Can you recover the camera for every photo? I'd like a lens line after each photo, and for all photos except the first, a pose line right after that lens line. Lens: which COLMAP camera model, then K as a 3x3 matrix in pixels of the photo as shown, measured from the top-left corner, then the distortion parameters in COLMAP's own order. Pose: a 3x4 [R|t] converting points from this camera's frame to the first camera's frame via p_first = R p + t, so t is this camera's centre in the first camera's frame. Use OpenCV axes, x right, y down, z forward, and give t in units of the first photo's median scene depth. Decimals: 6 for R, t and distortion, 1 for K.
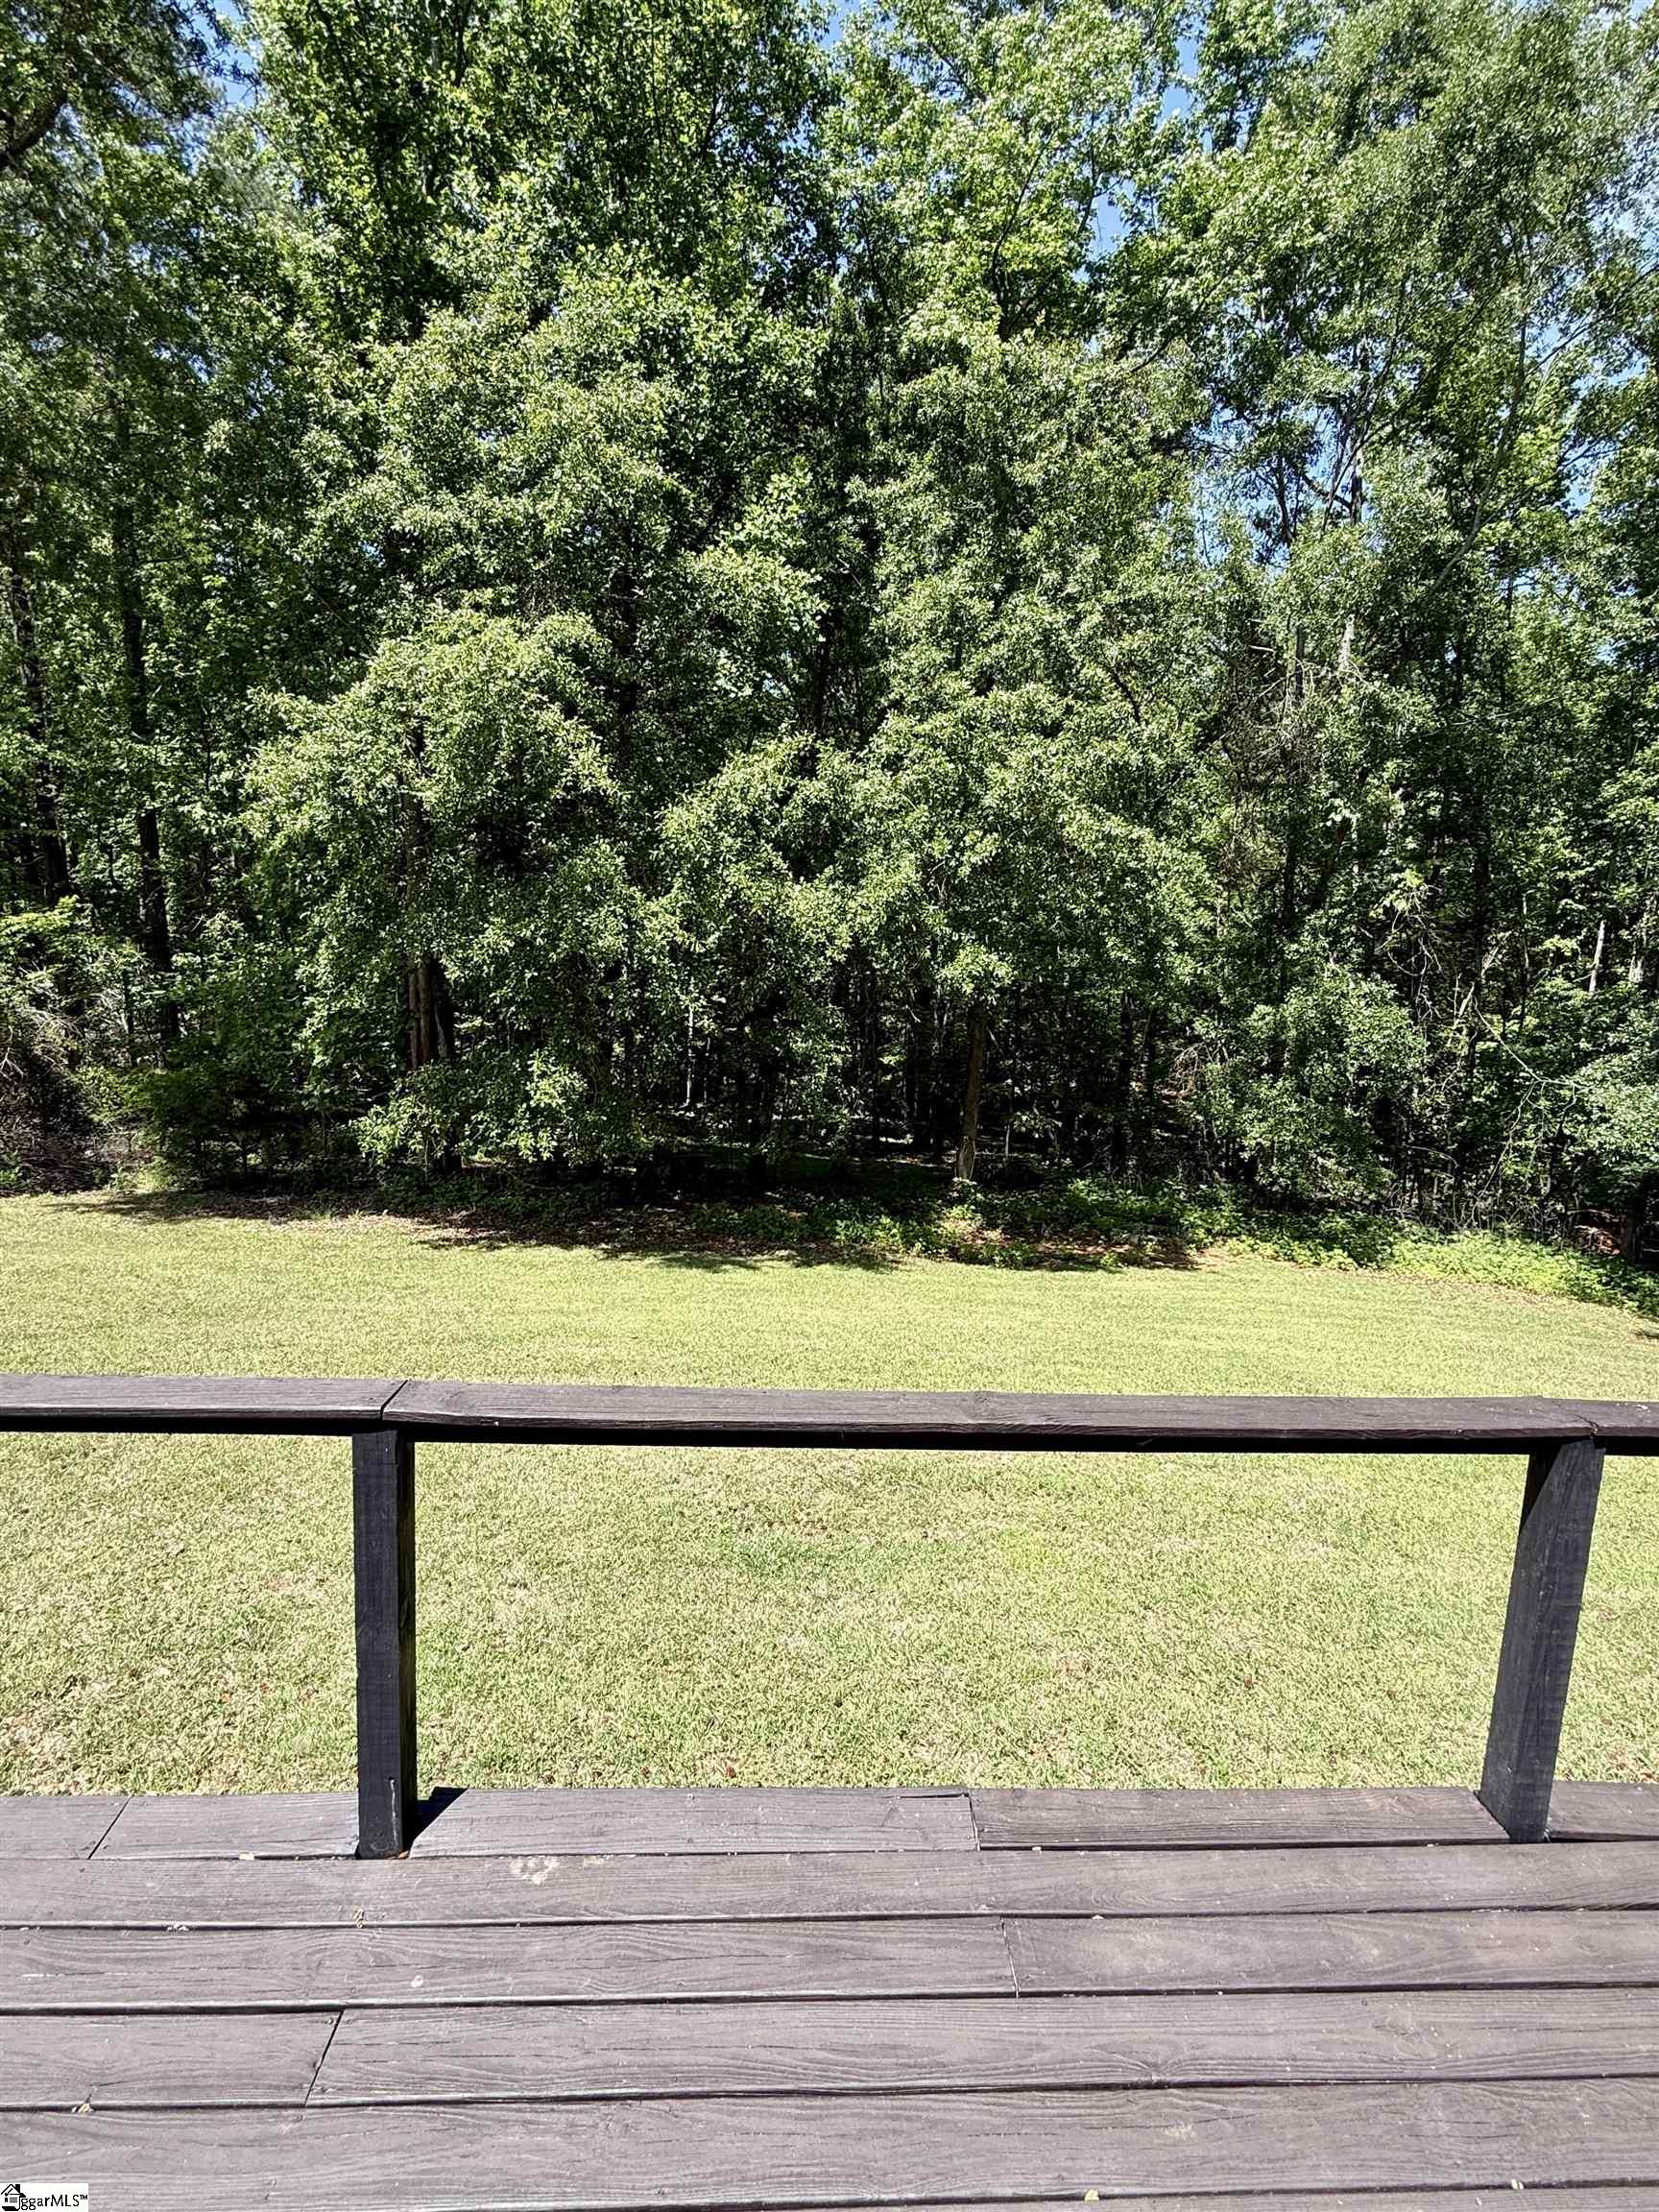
lens RADIAL K [[969.5, 0, 827.7], [0, 969.5, 1108.9], [0, 0, 1]] dist [-0.004536, 0.001354]
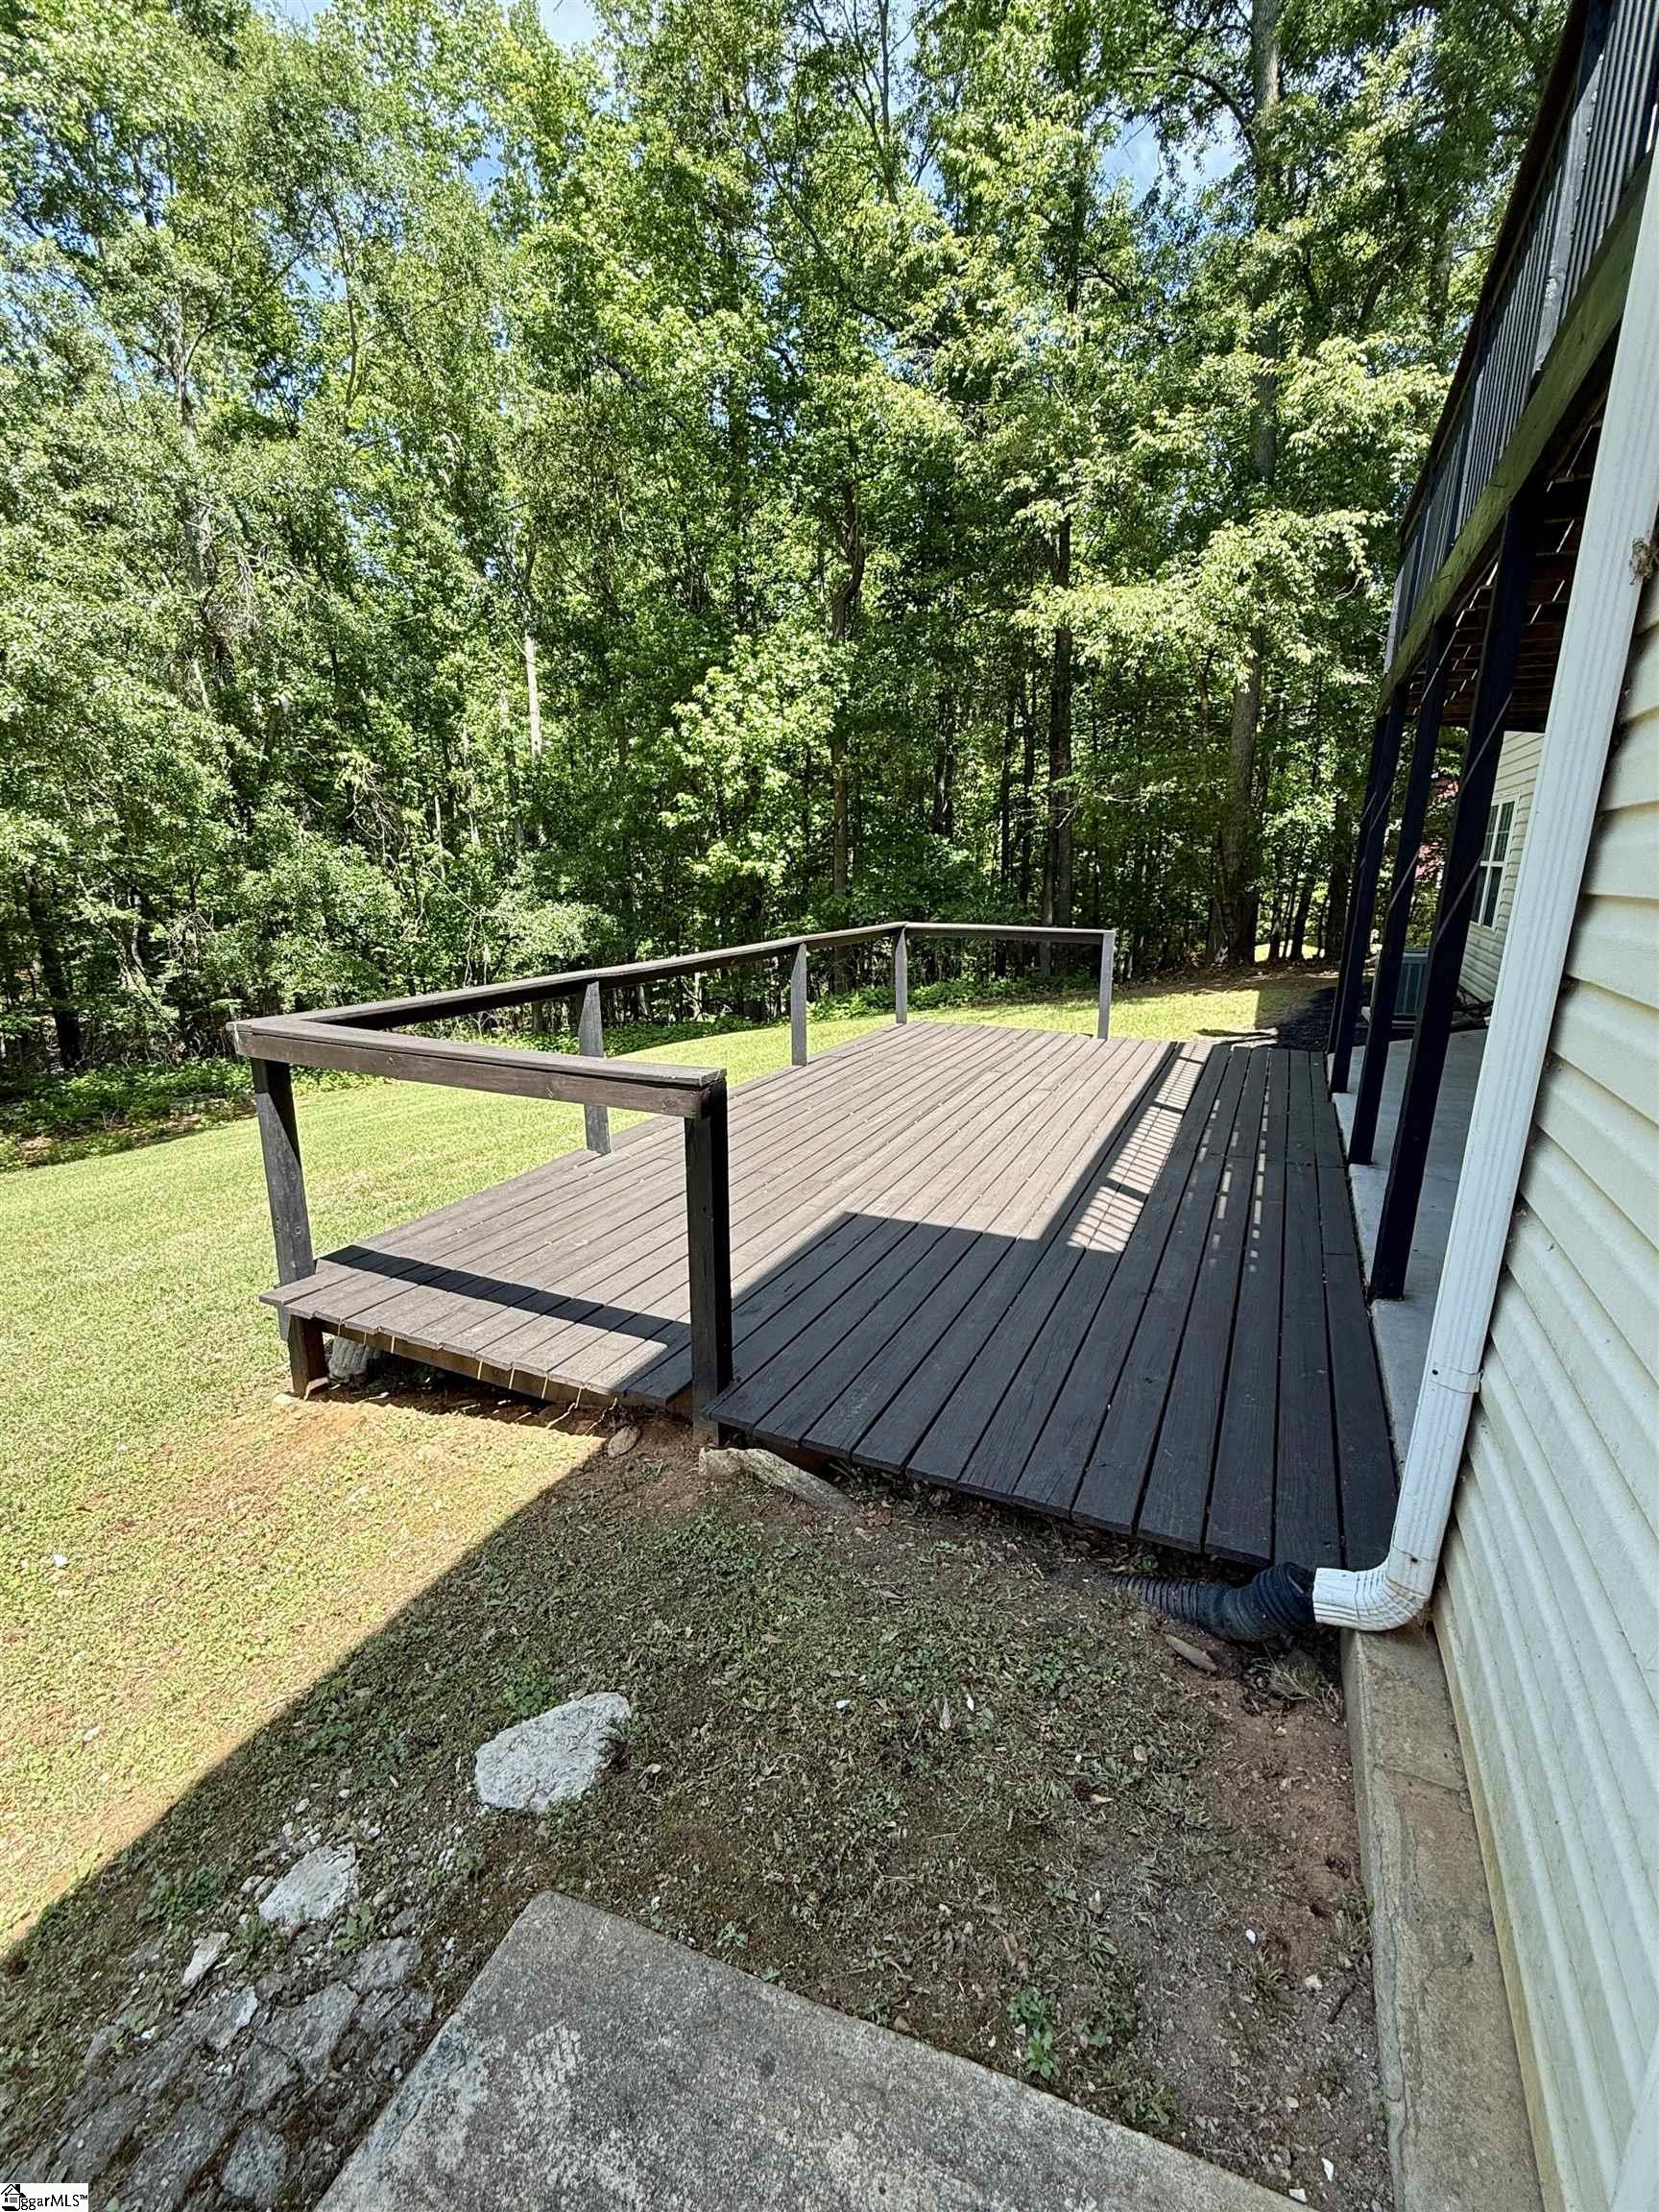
lens RADIAL K [[969.5, 0, 826.3], [0, 969.5, 1107.8], [0, 0, 1]] dist [-0.004536, 0.001354]
pose [[0.456687, -0.254916, 0.852323, -0.280046], [0.152872, 0.966303, 0.207095, 0.026077], [-0.876395, 0.035719, 0.480267, -0.088498]]
